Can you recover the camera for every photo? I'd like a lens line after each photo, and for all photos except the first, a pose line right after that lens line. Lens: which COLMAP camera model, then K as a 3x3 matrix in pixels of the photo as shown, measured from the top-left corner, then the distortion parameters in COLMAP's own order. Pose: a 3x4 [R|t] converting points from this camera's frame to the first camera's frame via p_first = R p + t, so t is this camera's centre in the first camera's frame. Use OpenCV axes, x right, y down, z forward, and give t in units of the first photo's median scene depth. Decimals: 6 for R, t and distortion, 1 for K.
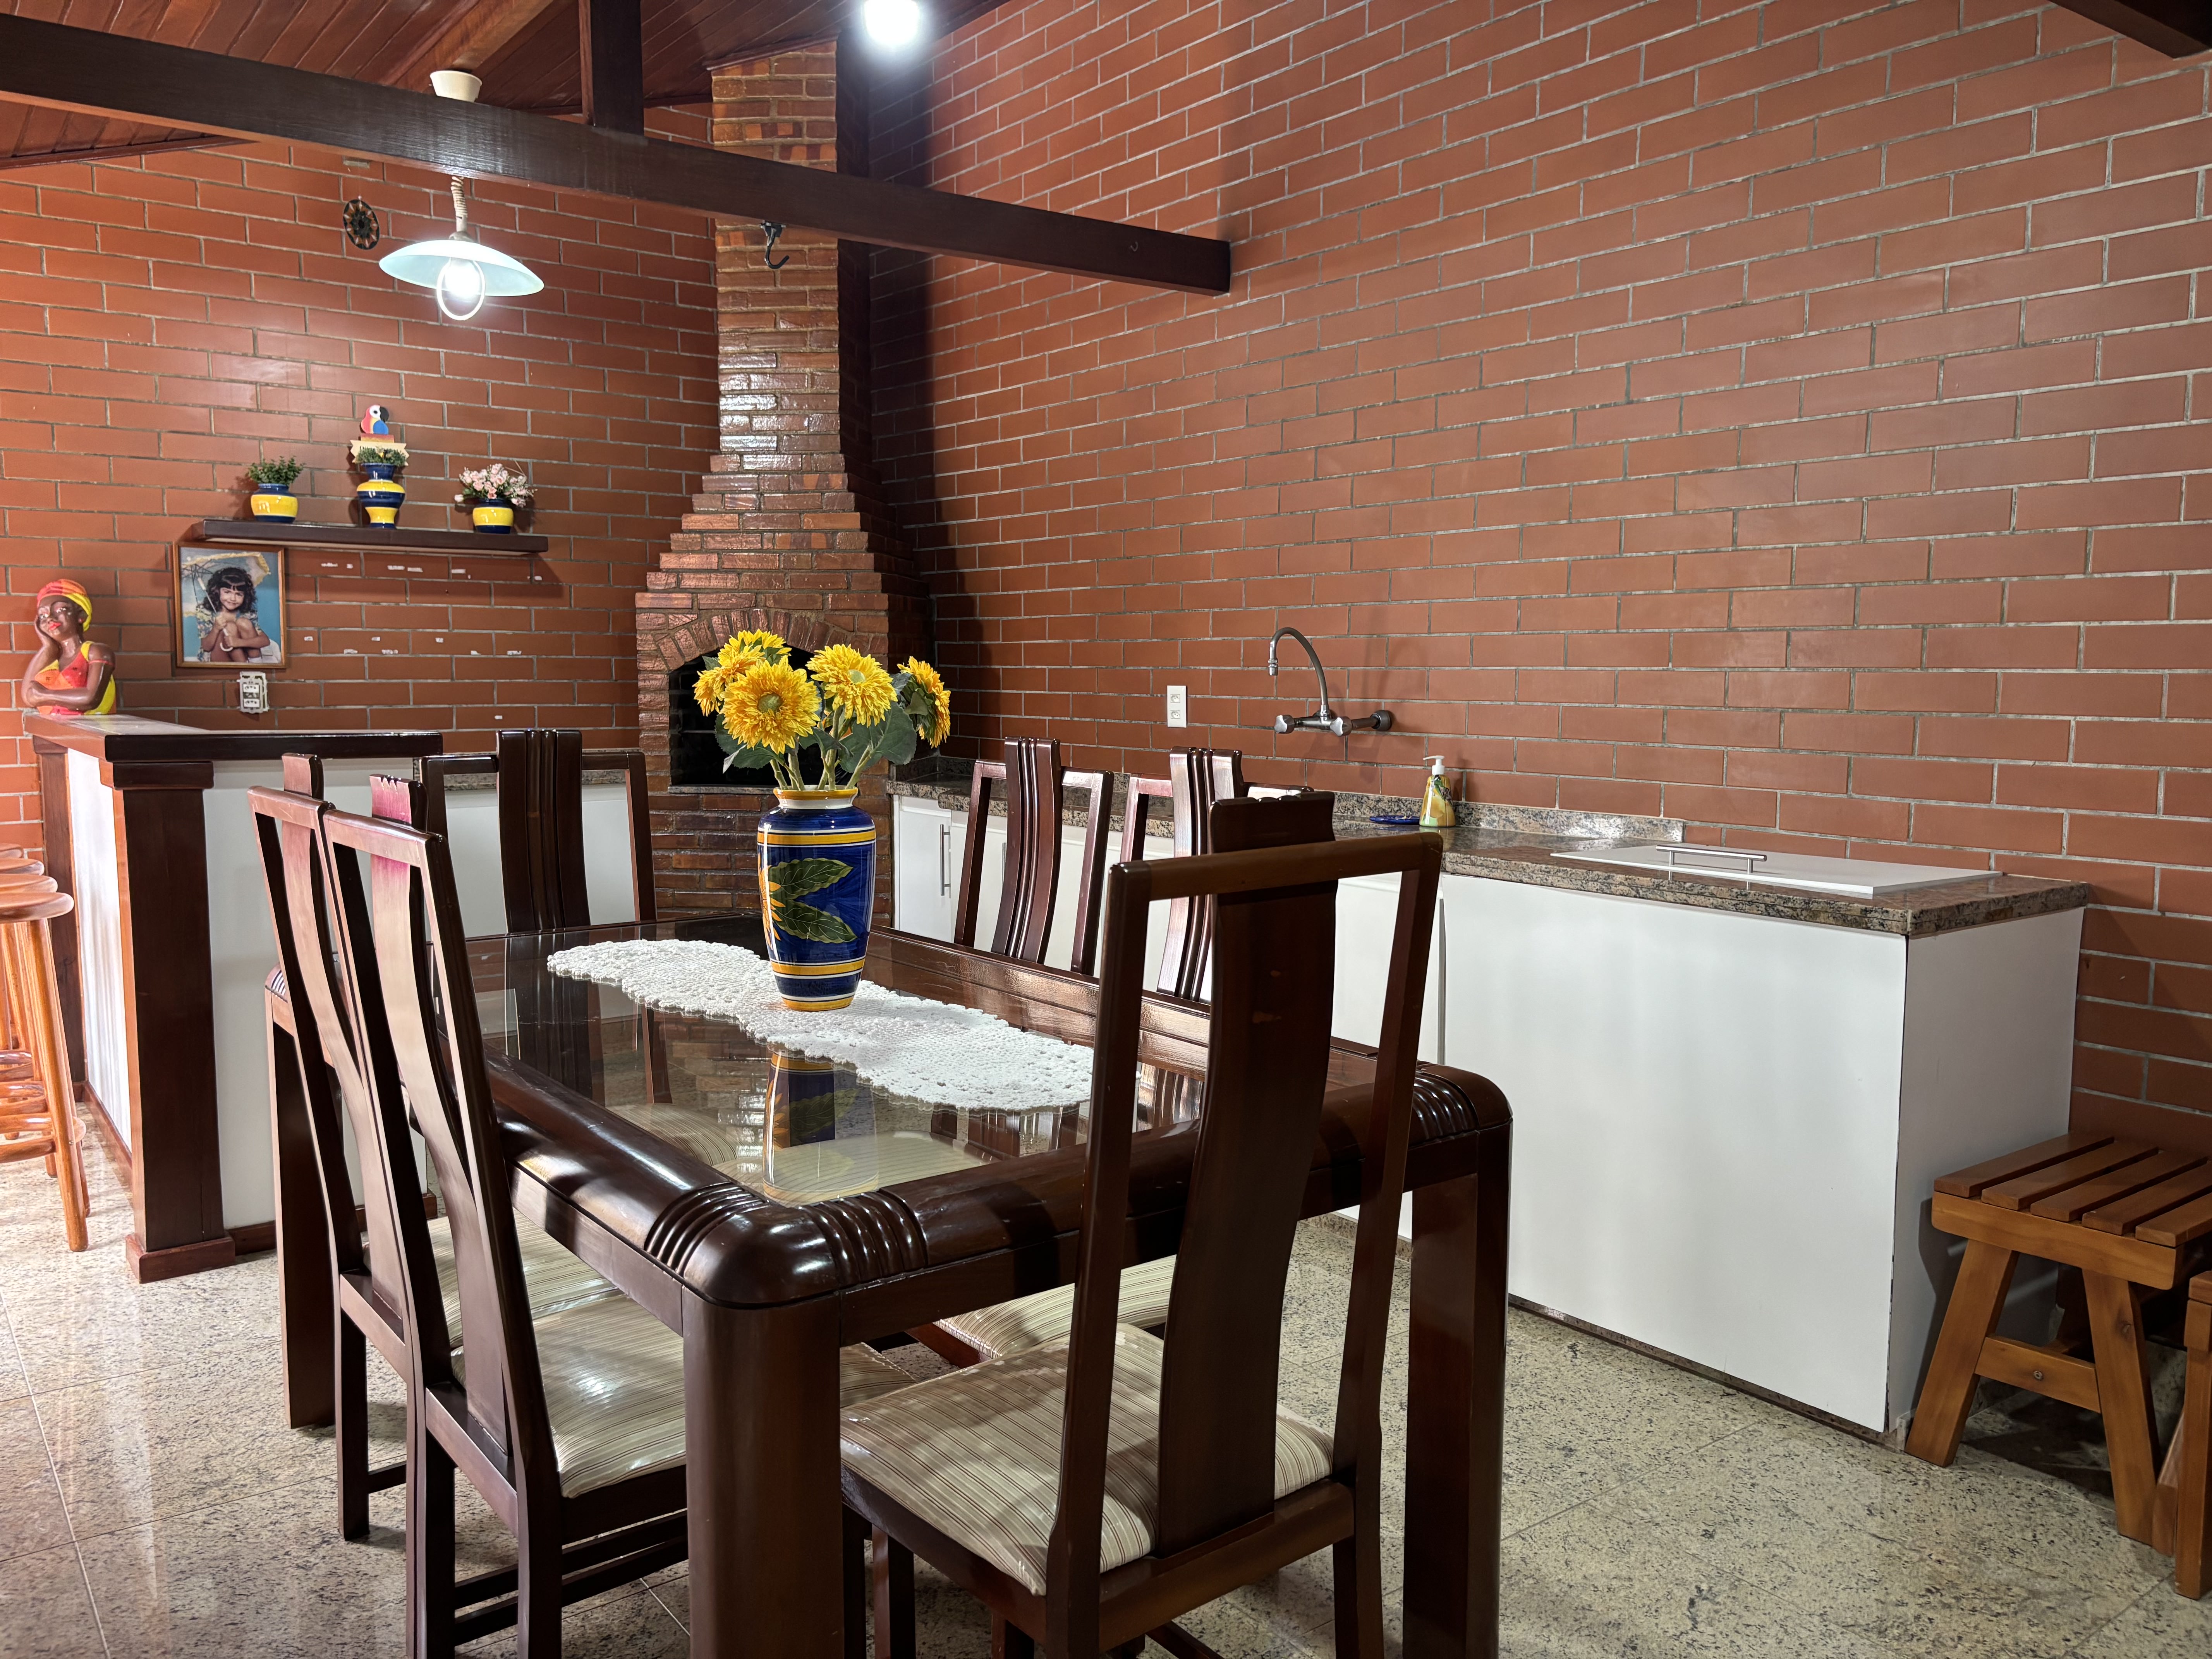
lens RADIAL K [[1691.3, 0, 1096.0], [0, 1691.3, 832.9], [0, 0, 1]] dist [0.003317, 0.002463]
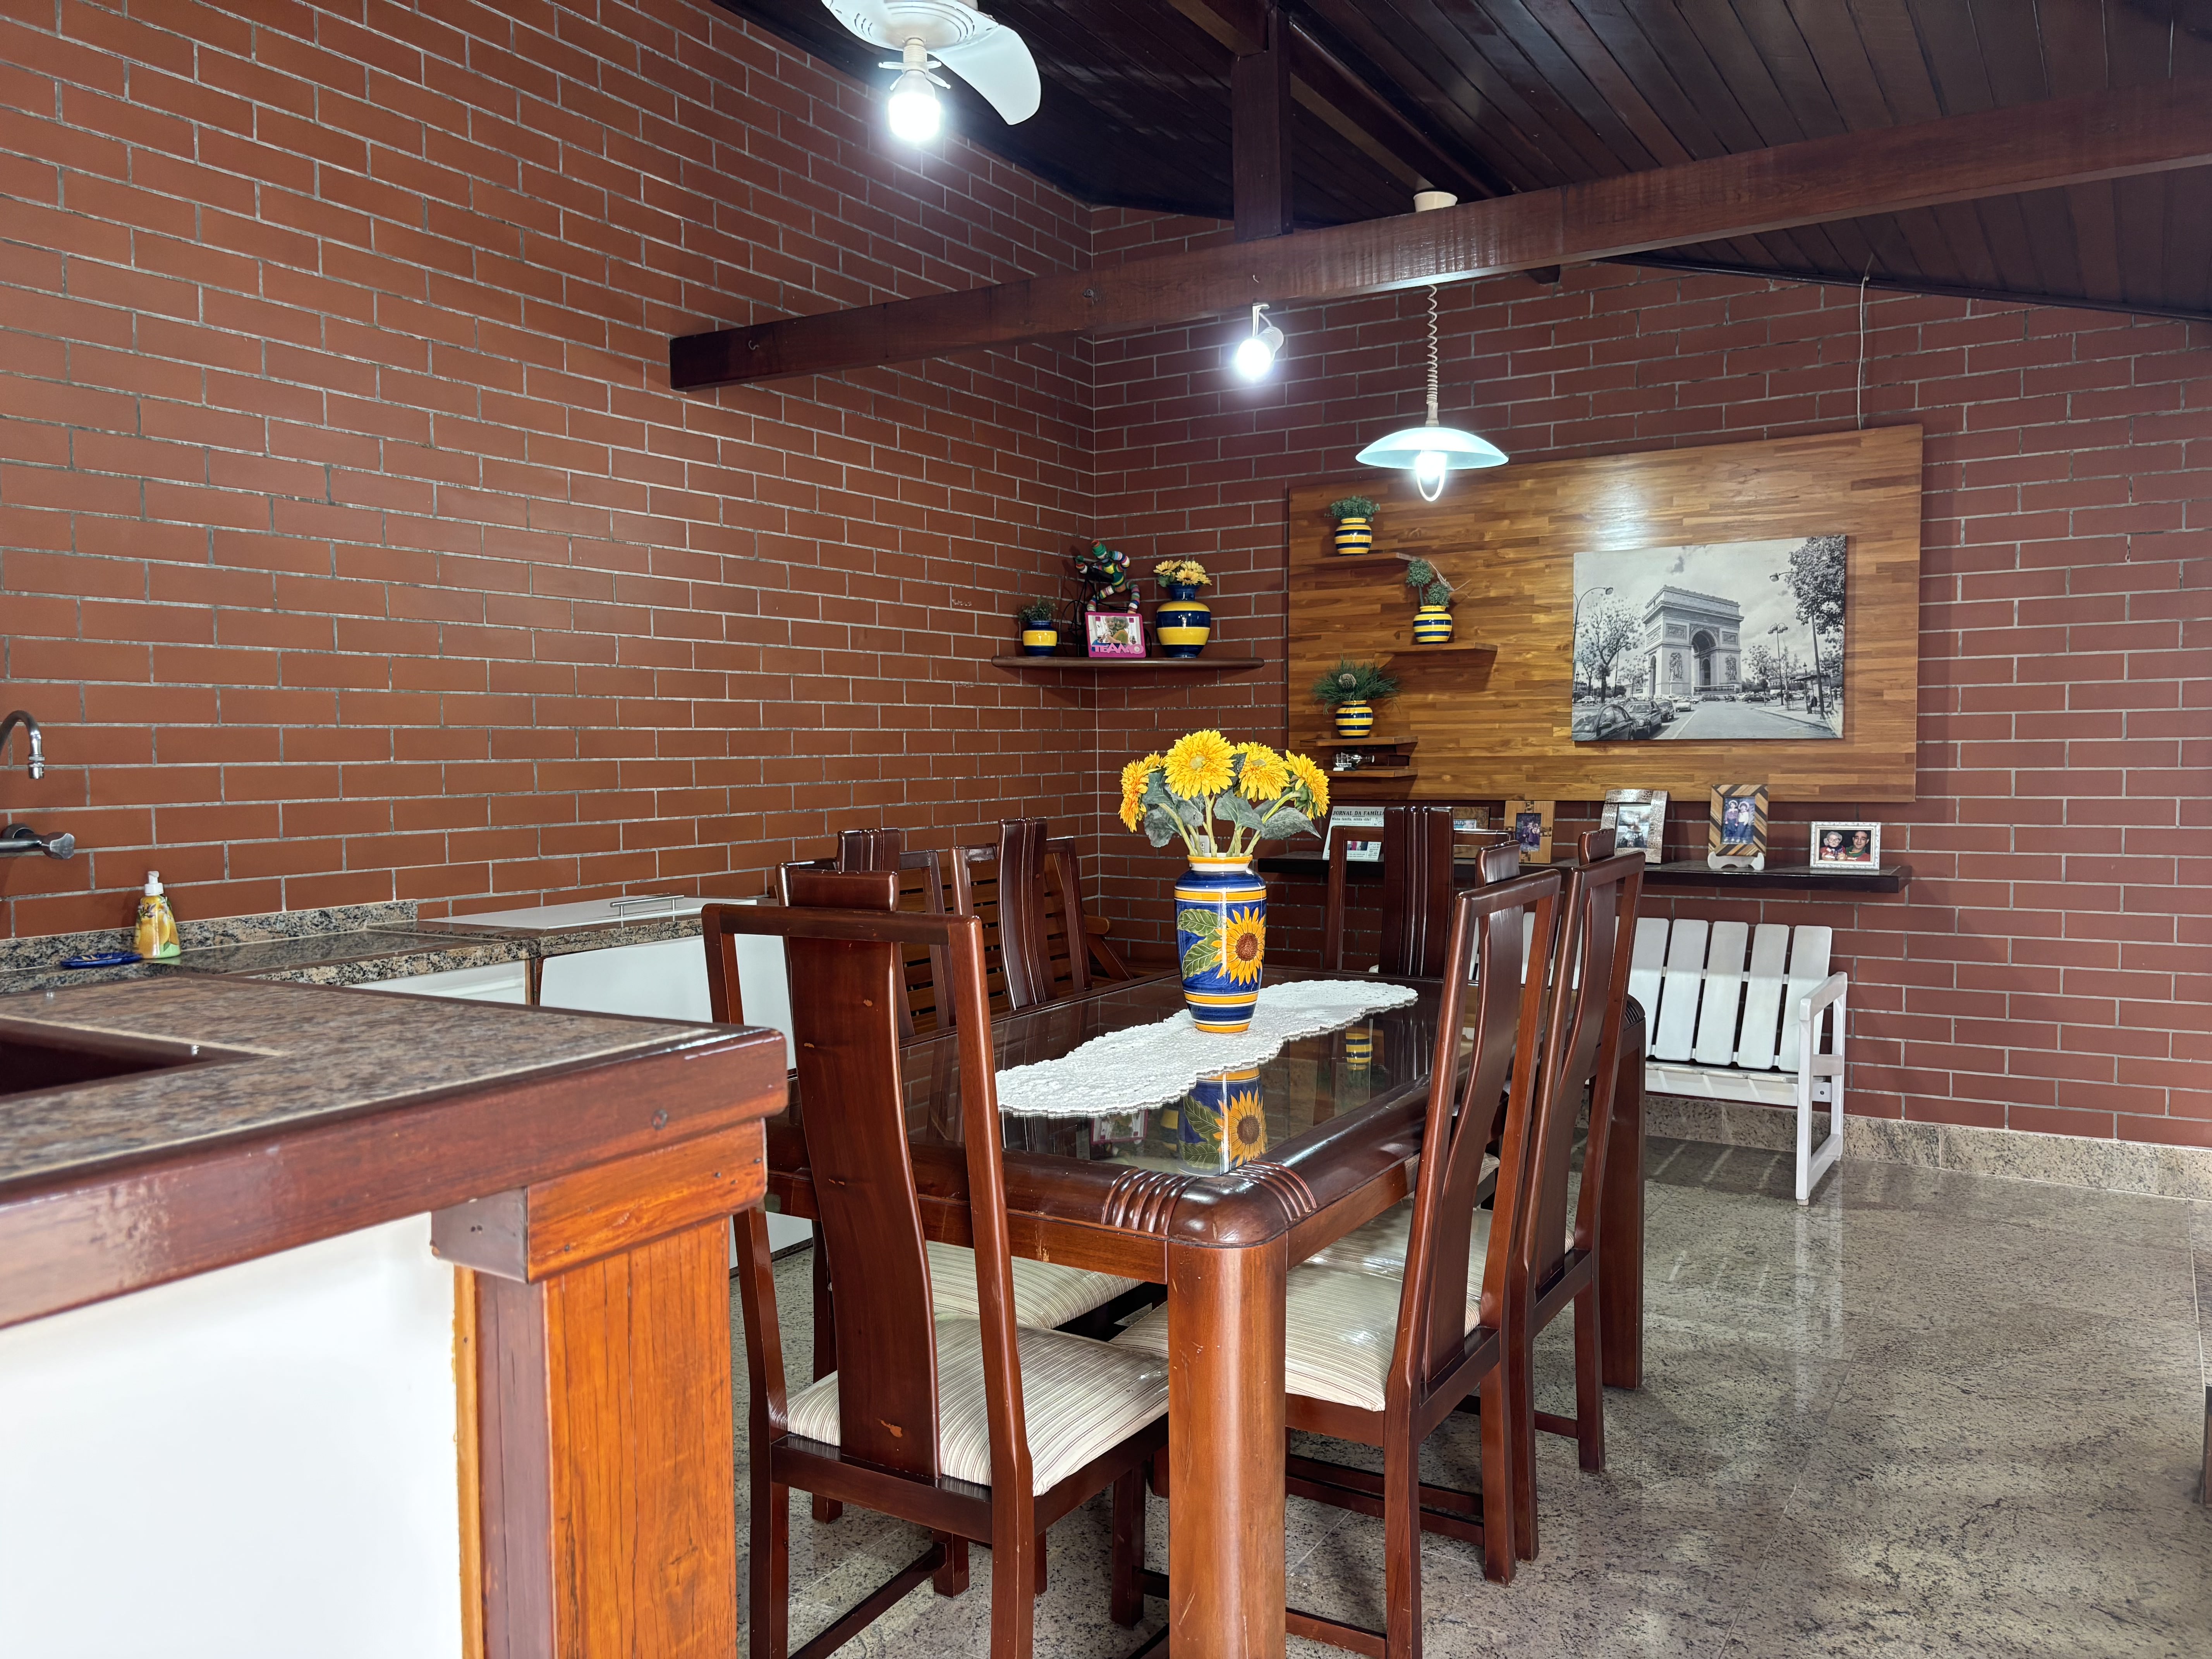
lens RADIAL K [[1691.3, 0, 1097.1], [0, 1691.3, 830.8], [0, 0, 1]] dist [0.003317, 0.002463]
pose [[-0.379817, -0.044133, 0.924008, -0.801097], [0.101370, 0.990860, 0.088995, -0.100872], [-0.919491, 0.127468, -0.371871, 0.963238]]
